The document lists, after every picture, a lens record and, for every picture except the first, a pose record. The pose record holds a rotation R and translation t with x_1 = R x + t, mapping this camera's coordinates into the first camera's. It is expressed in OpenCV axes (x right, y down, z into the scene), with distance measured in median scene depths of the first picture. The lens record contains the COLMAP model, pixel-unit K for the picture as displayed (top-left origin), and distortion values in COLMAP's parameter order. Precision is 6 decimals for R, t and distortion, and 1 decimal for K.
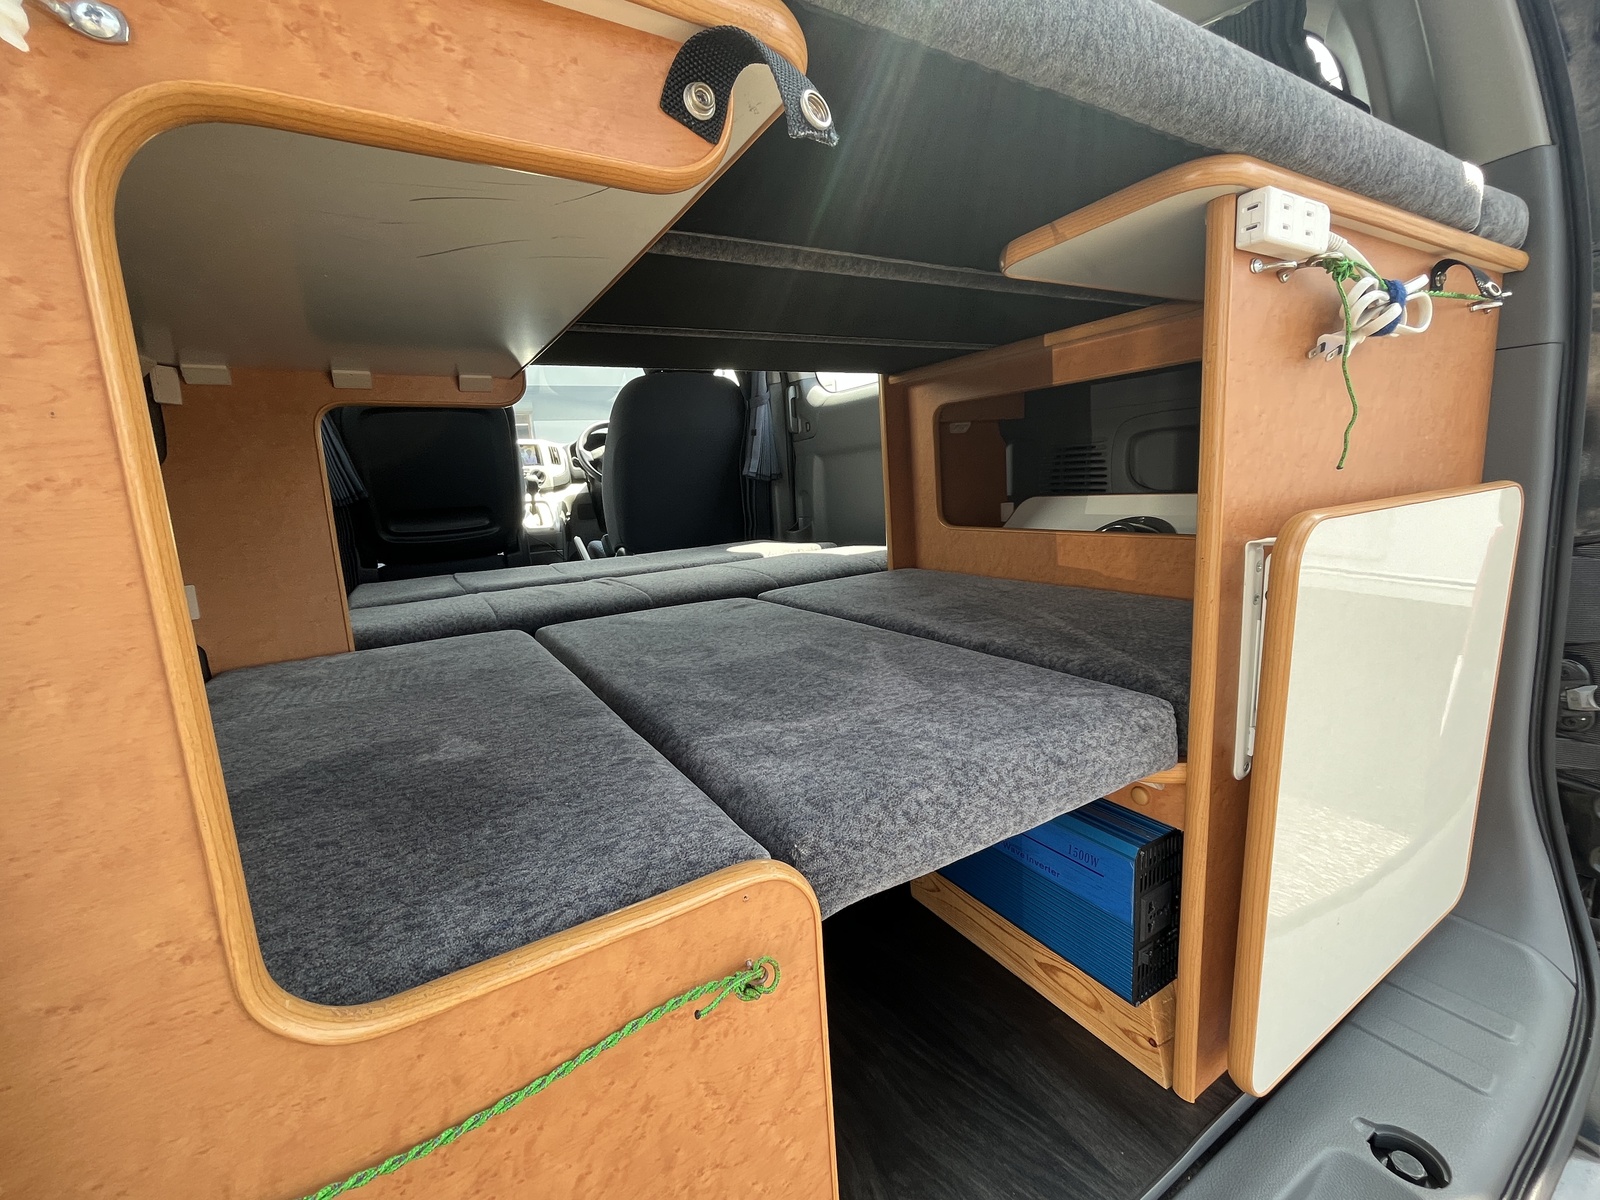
lens RADIAL K [[678.6, 0, 800.0], [0, 678.6, 600.0], [0, 0, 1]] dist [-0.000535, -0.000070]
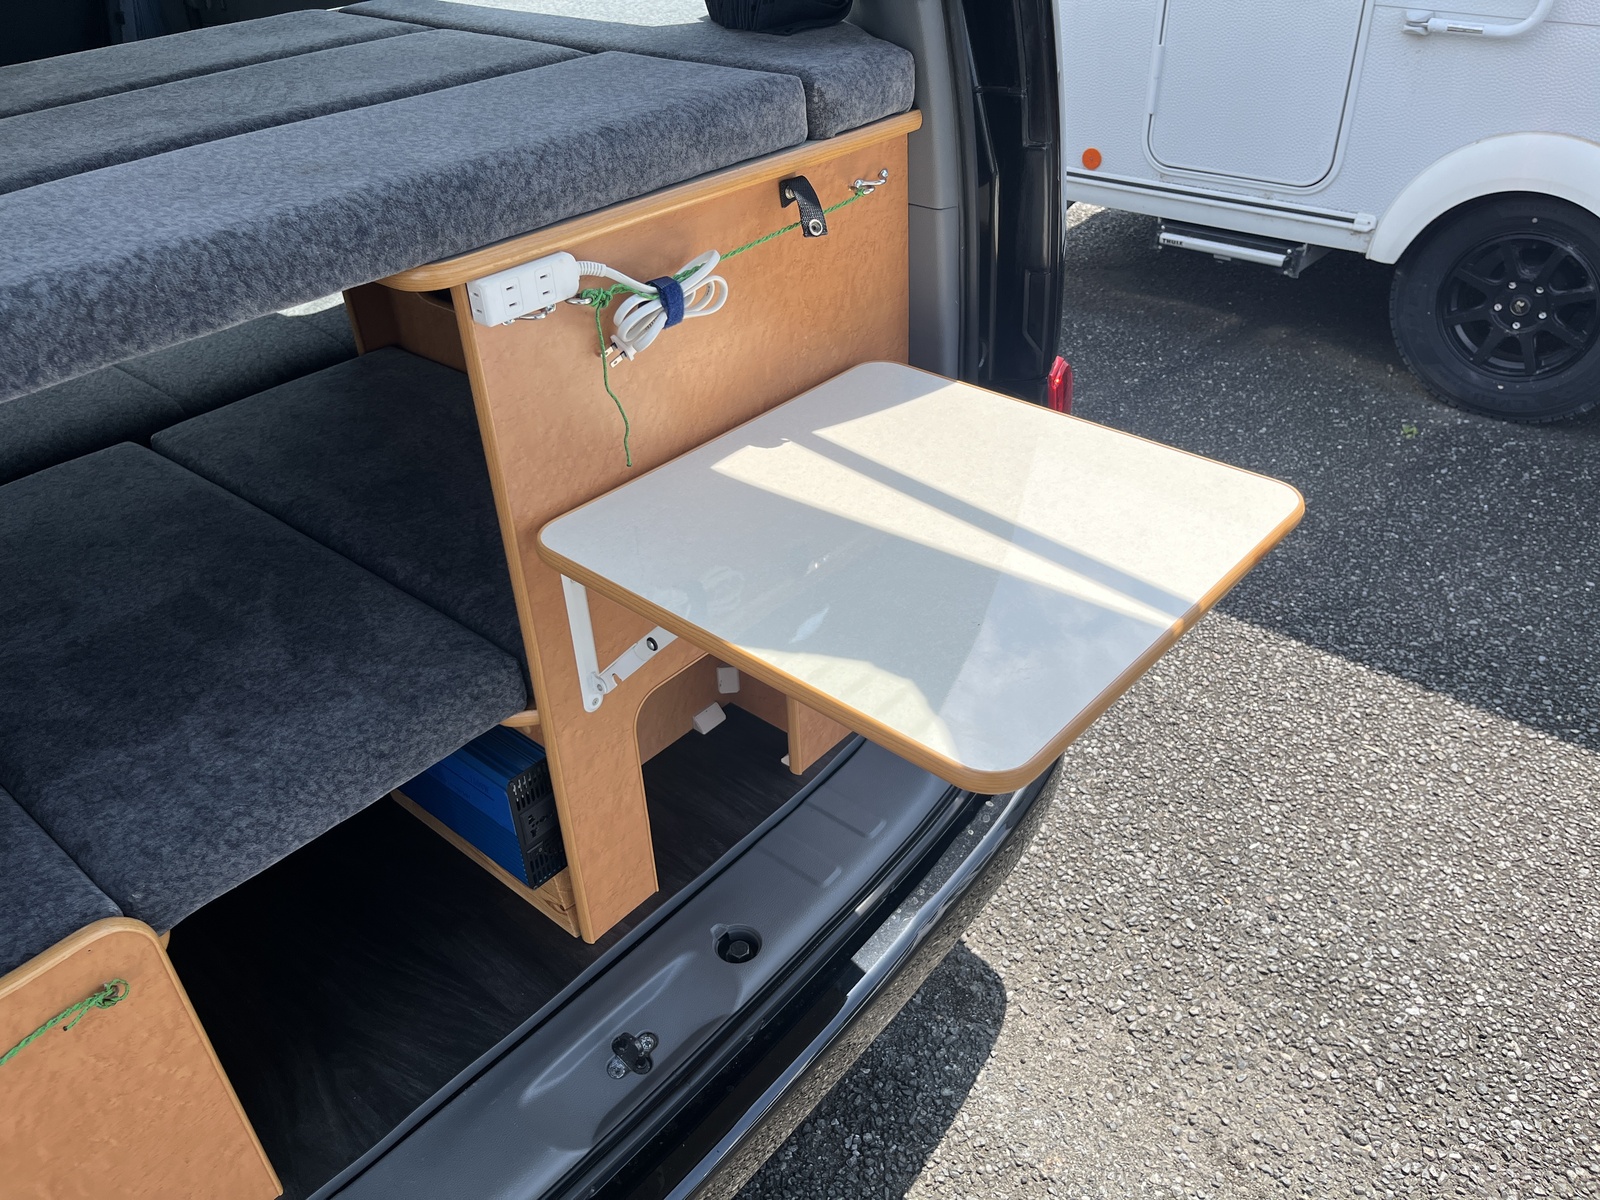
lens RADIAL K [[1215.9, 0, 800.0], [0, 1215.9, 600.0], [0, 0, 1]] dist [0.132098, -0.199520]
pose [[0.945665, -0.171096, 0.276486, 0.566091], [0.057774, 0.925241, 0.374956, -0.861812], [-0.319969, -0.338609, 0.884852, -1.181308]]
